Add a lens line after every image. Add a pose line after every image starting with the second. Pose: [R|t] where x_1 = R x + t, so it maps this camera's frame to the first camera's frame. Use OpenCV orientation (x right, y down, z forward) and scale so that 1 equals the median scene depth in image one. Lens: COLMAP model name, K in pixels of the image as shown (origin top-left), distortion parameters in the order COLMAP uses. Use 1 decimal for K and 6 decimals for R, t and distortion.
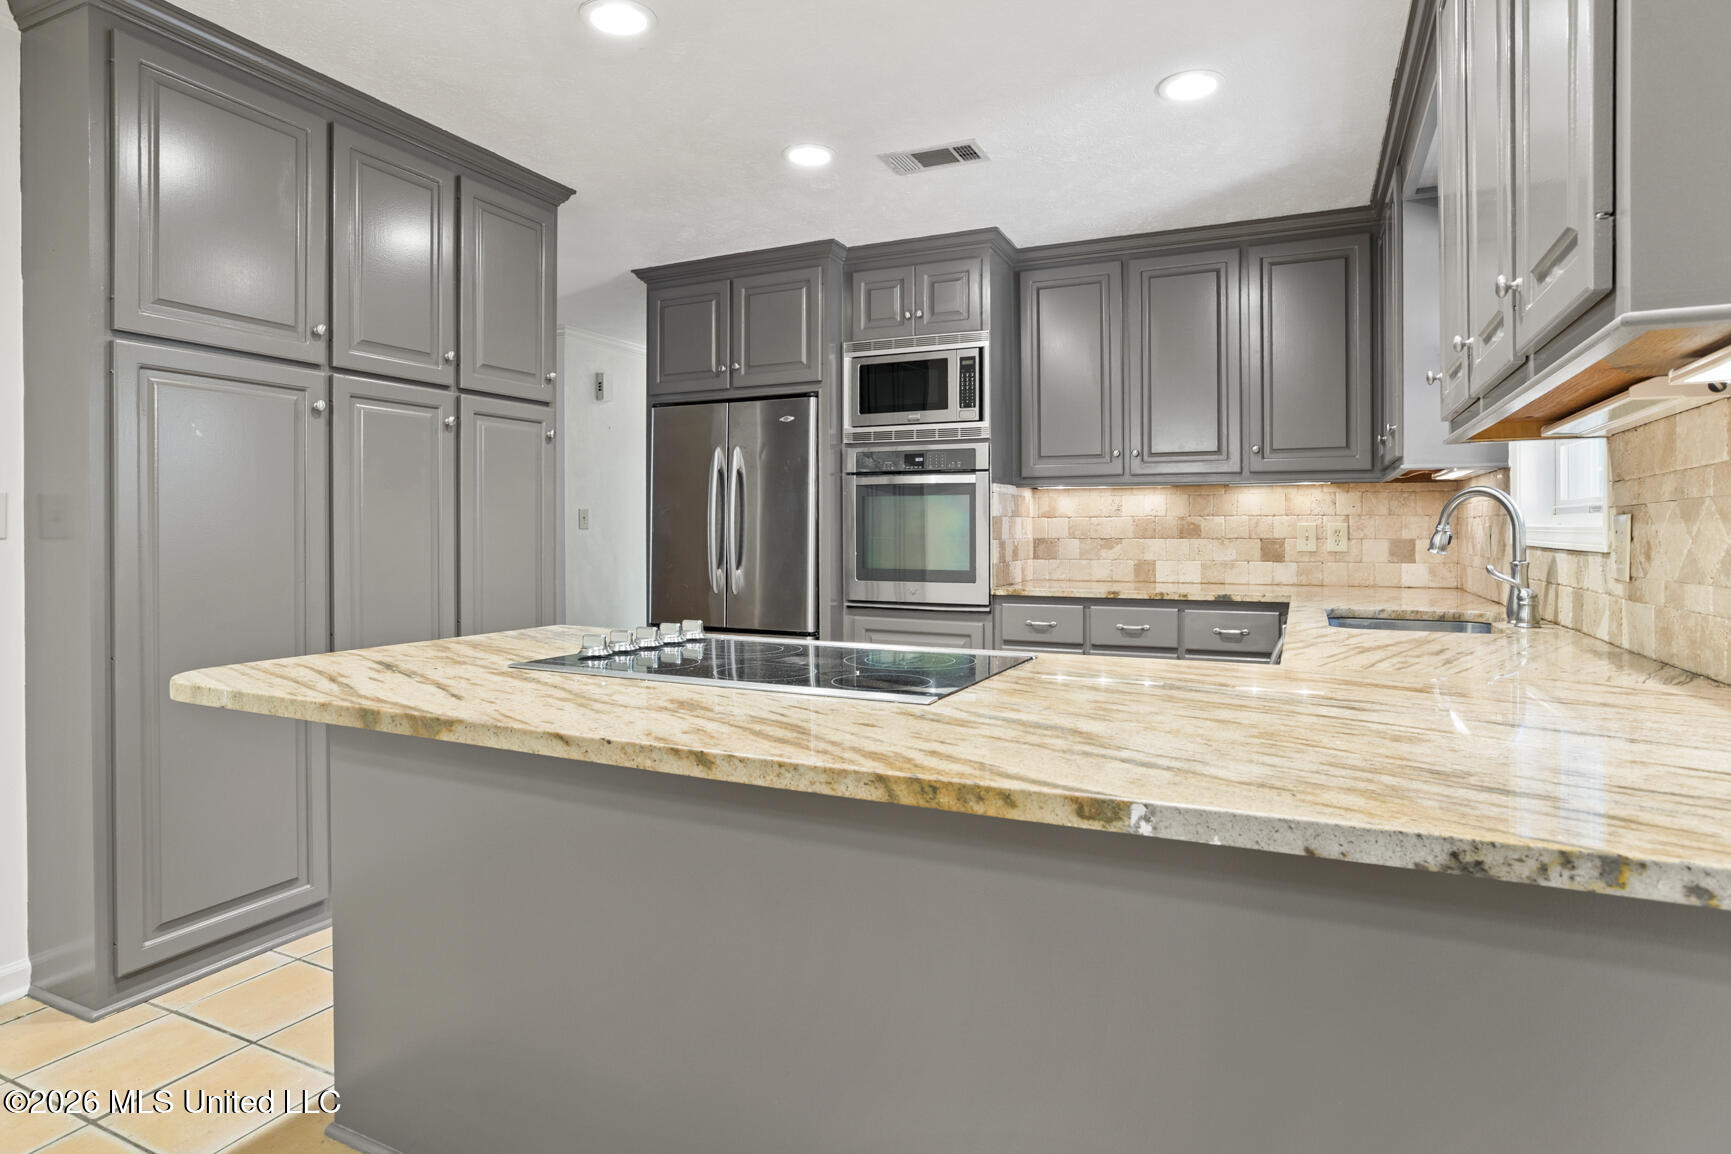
lens RADIAL K [[948.5, 0, 858.4], [0, 948.5, 540.0], [0, 0, 1]] dist [-0.060211, 0.041918]
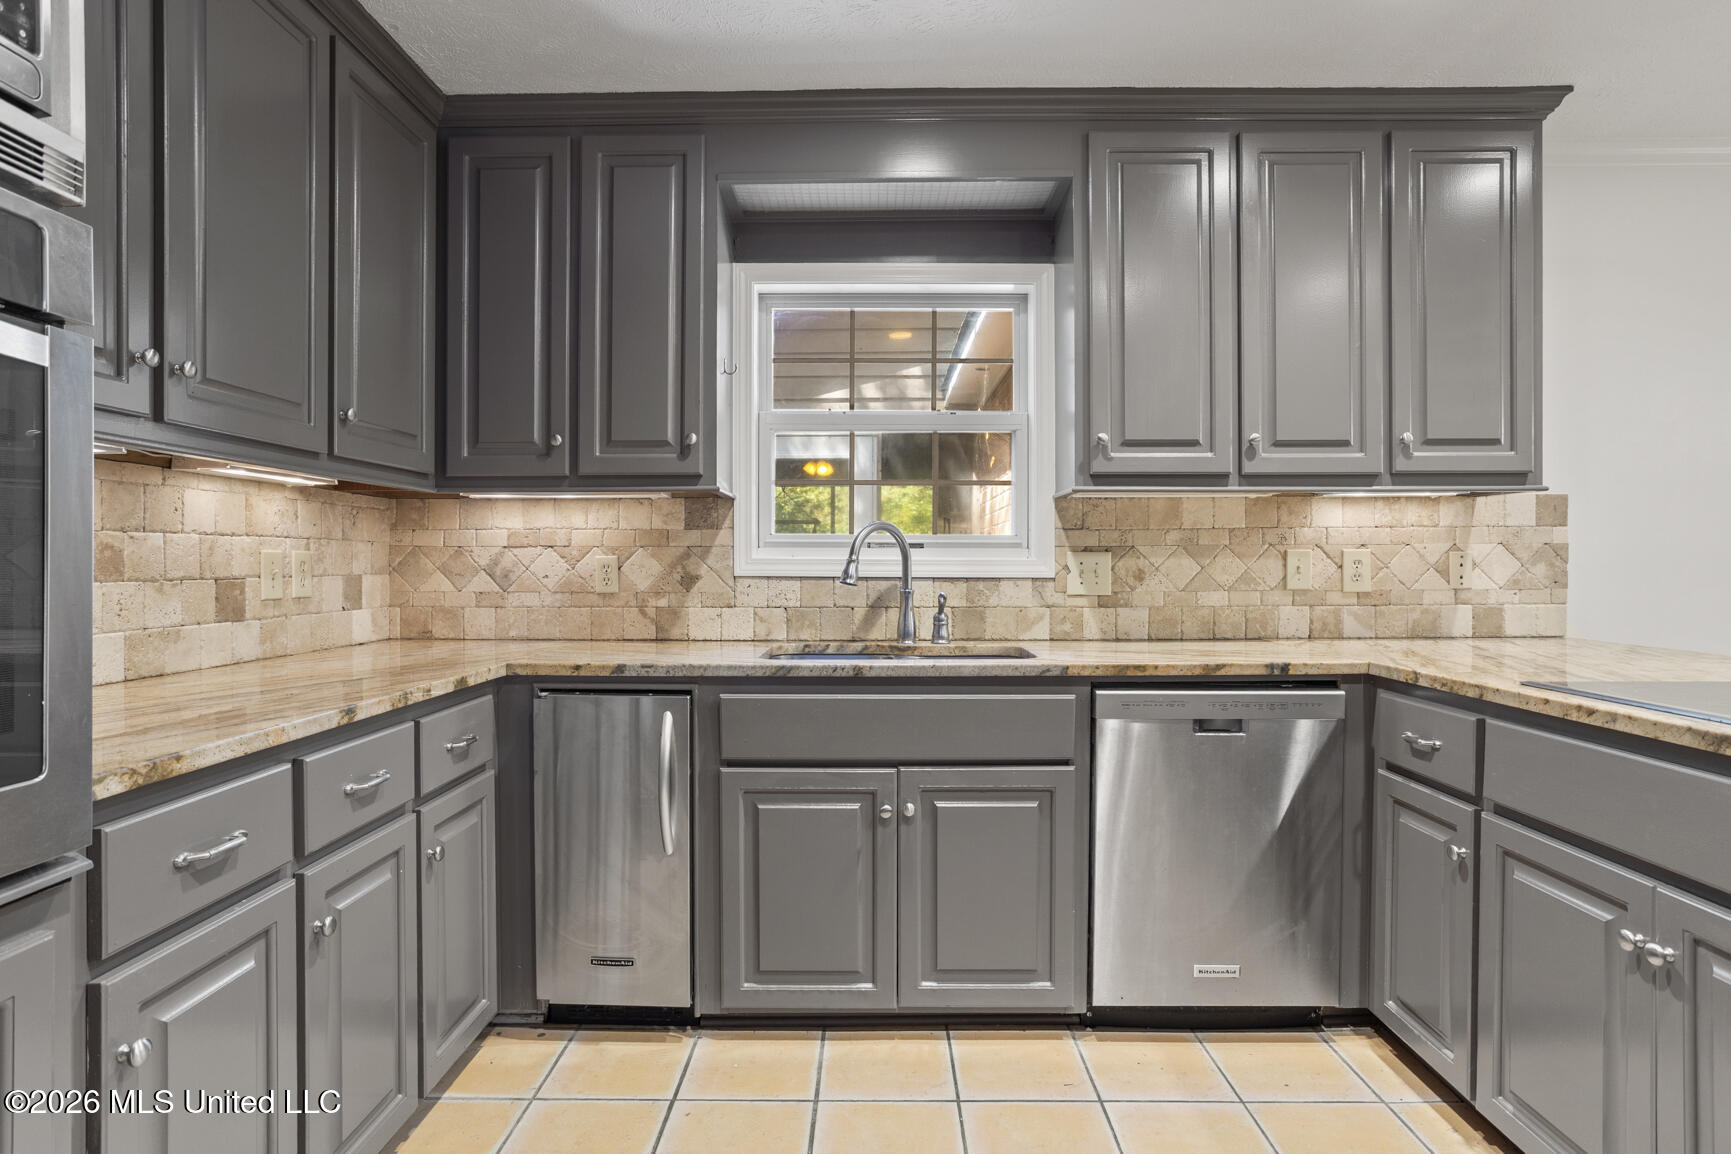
lens RADIAL K [[909.4, 0, 870.1], [0, 909.4, 585.7], [0, 0, 1]] dist [-0.054561, 0.036042]
pose [[-0.417654, -0.021789, 0.908345, -0.174801], [0.009622, 0.999550, 0.028401, -0.008140], [-0.908555, 0.020602, -0.417256, 0.904746]]
